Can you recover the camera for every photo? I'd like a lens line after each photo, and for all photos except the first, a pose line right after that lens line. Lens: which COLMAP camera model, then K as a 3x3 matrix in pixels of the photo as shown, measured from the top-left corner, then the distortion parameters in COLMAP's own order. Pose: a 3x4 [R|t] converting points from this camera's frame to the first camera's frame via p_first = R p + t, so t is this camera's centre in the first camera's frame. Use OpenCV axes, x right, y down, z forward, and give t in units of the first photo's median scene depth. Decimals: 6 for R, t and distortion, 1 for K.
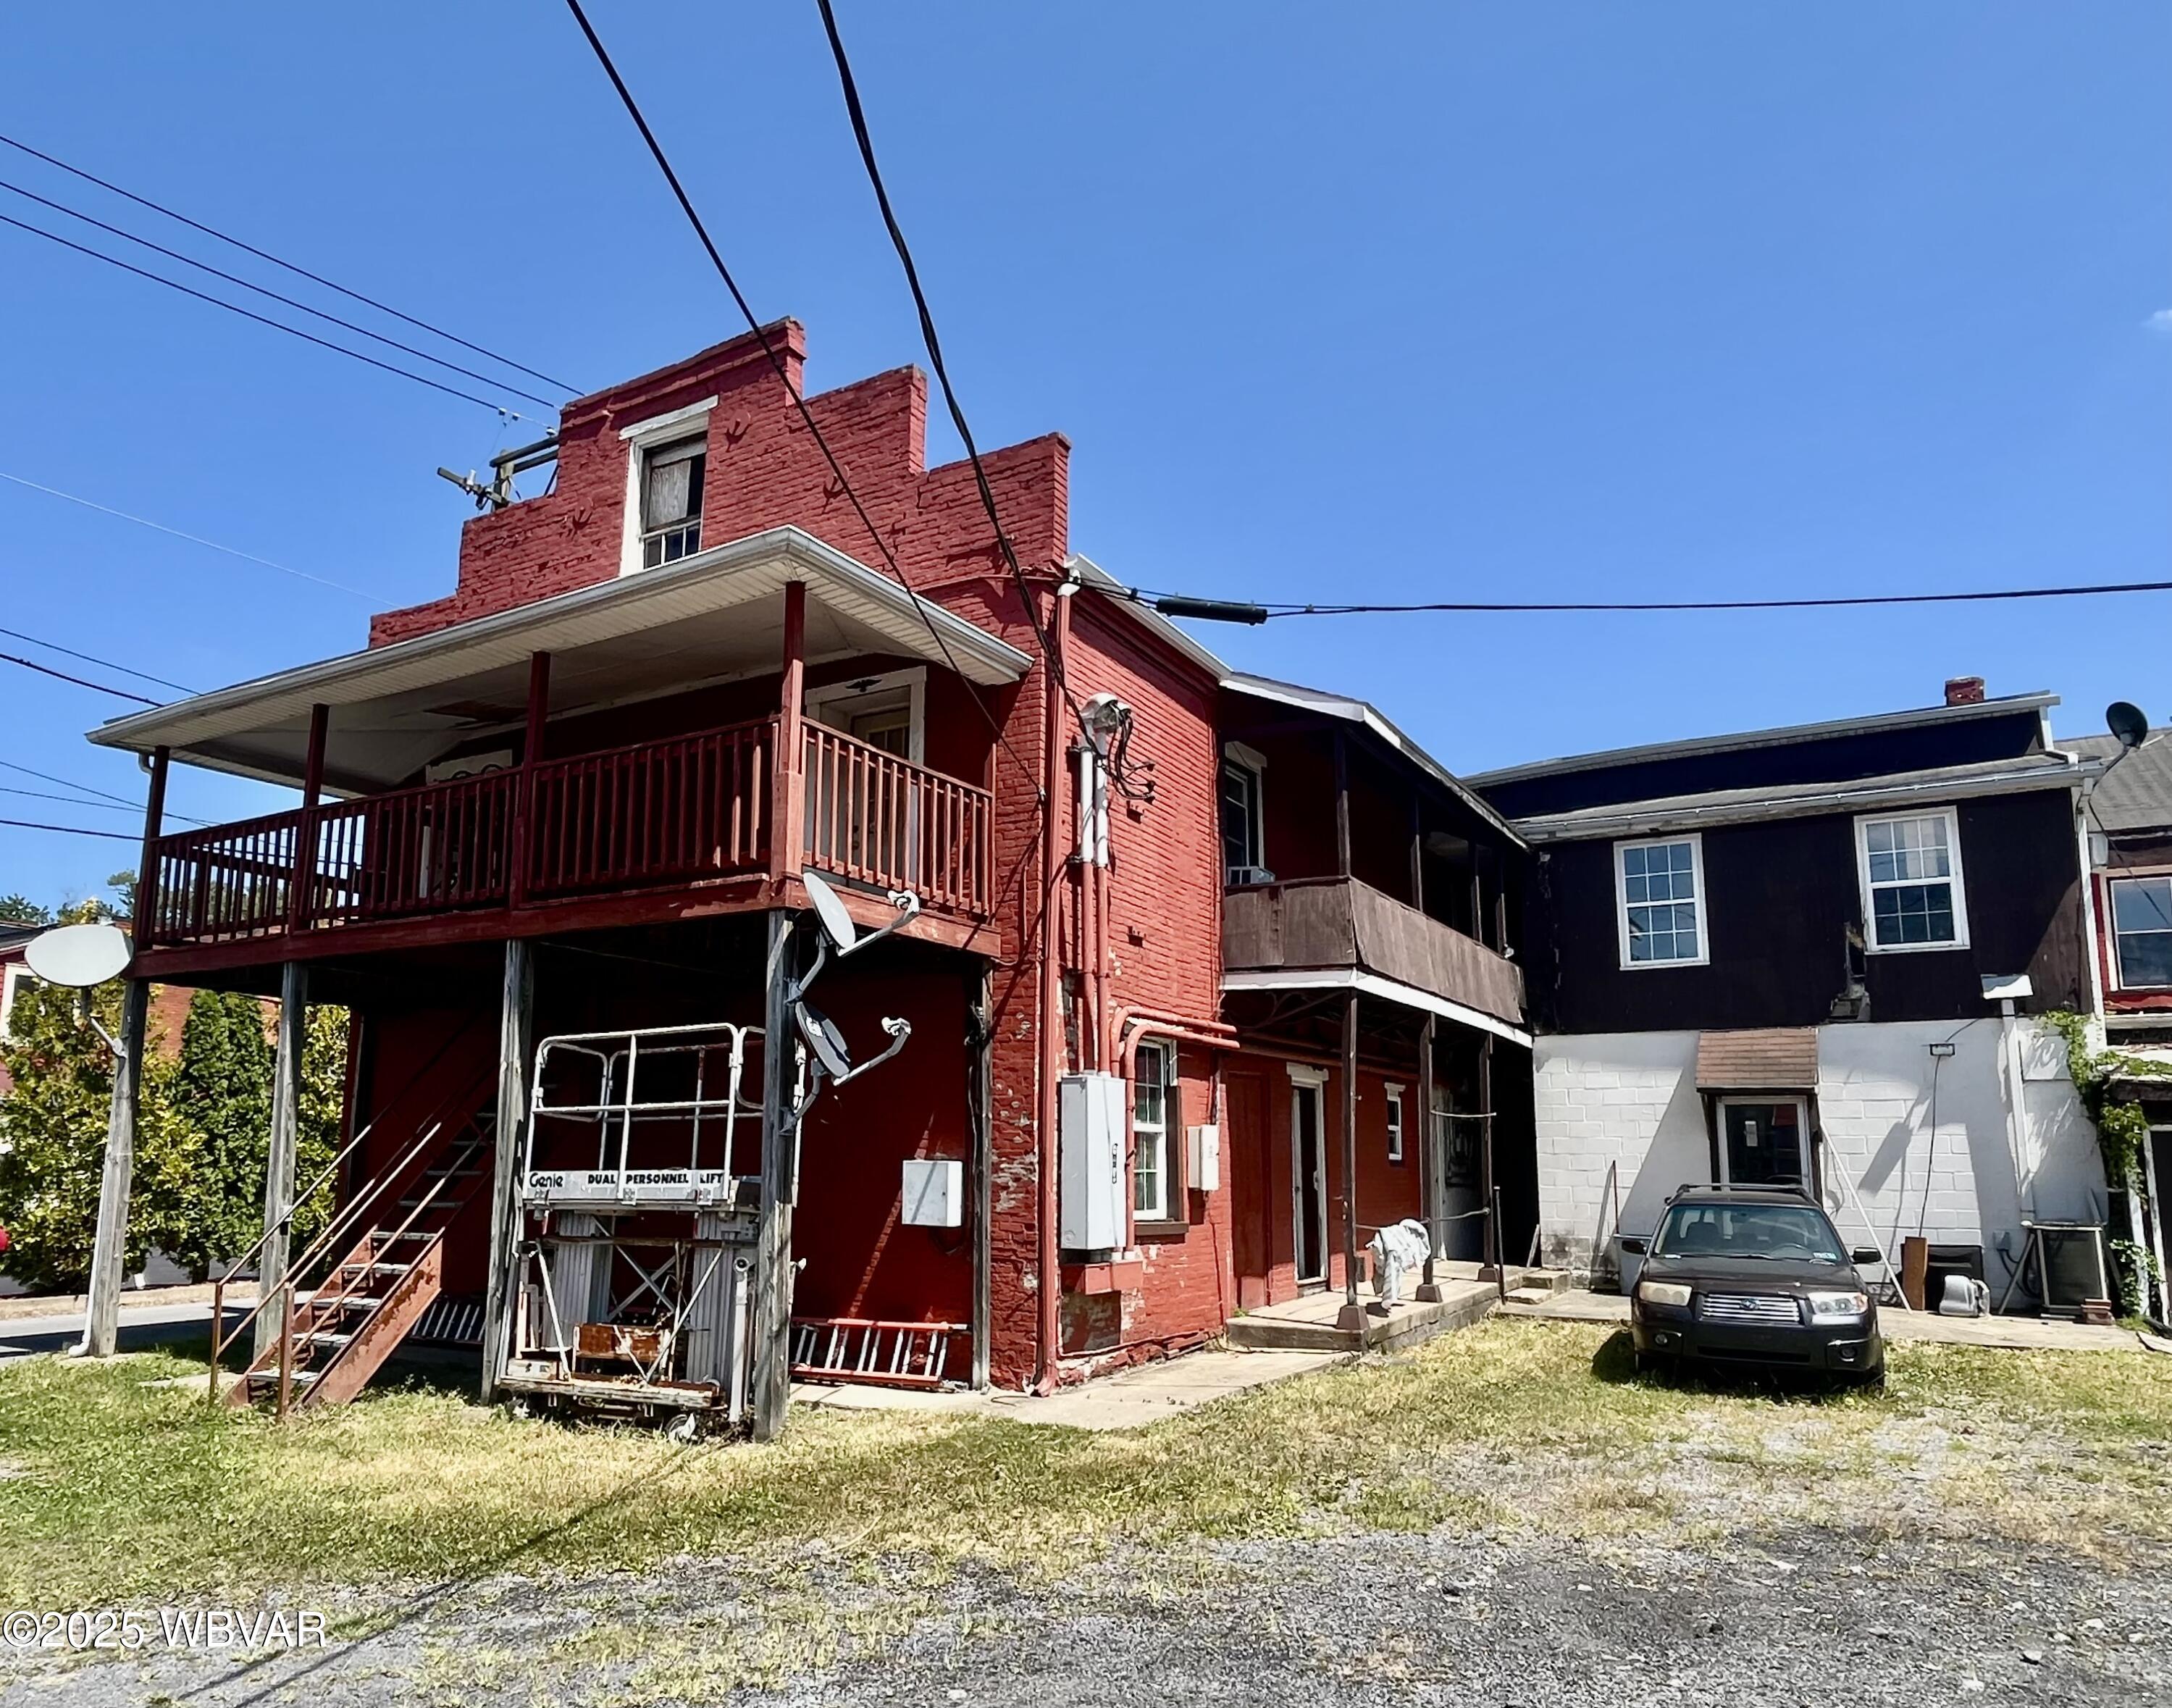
lens RADIAL K [[1524.8, 0, 1015.2], [0, 1524.8, 949.3], [0, 0, 1]] dist [-0.001269, -0.000554]
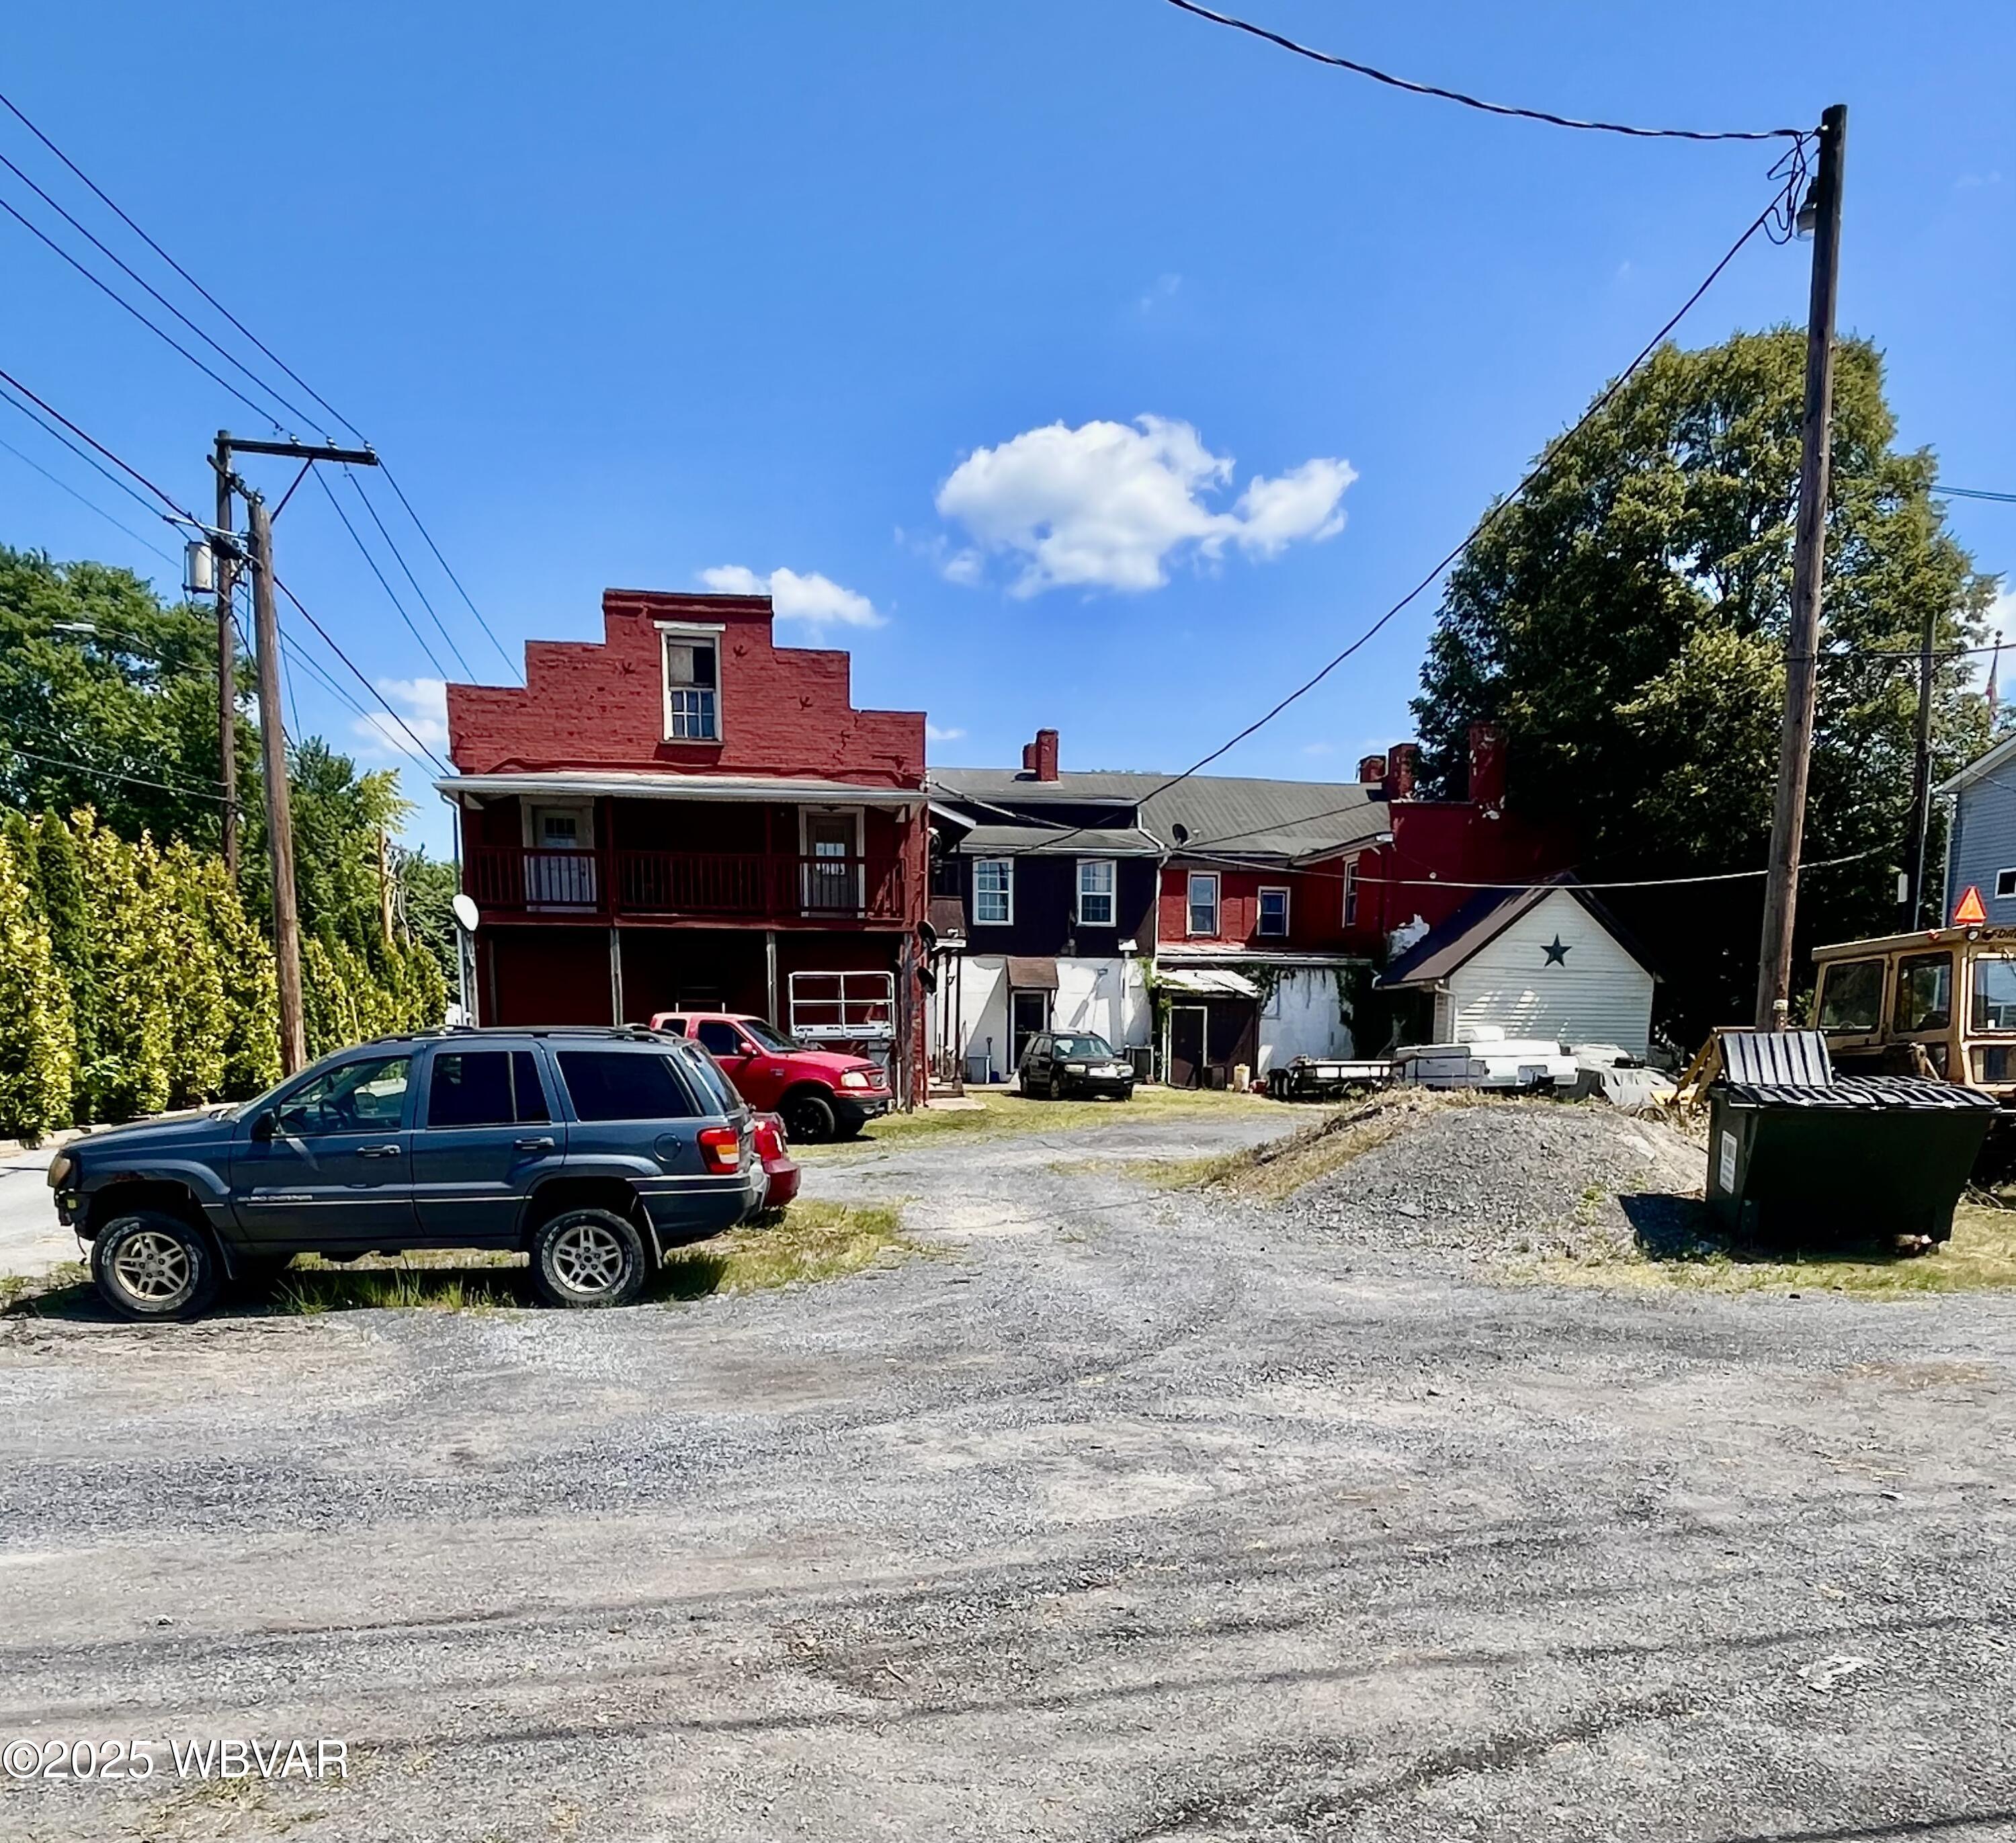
lens RADIAL K [[1613.9, 0, 1019.2], [0, 1613.9, 1356.8], [0, 0, 1]] dist [-0.003847, -0.001213]
pose [[0.754653, -0.134000, 0.642294, -1.164733], [-0.092787, 0.947290, 0.306648, -0.121872], [-0.649530, -0.291010, 0.702442, -0.824895]]
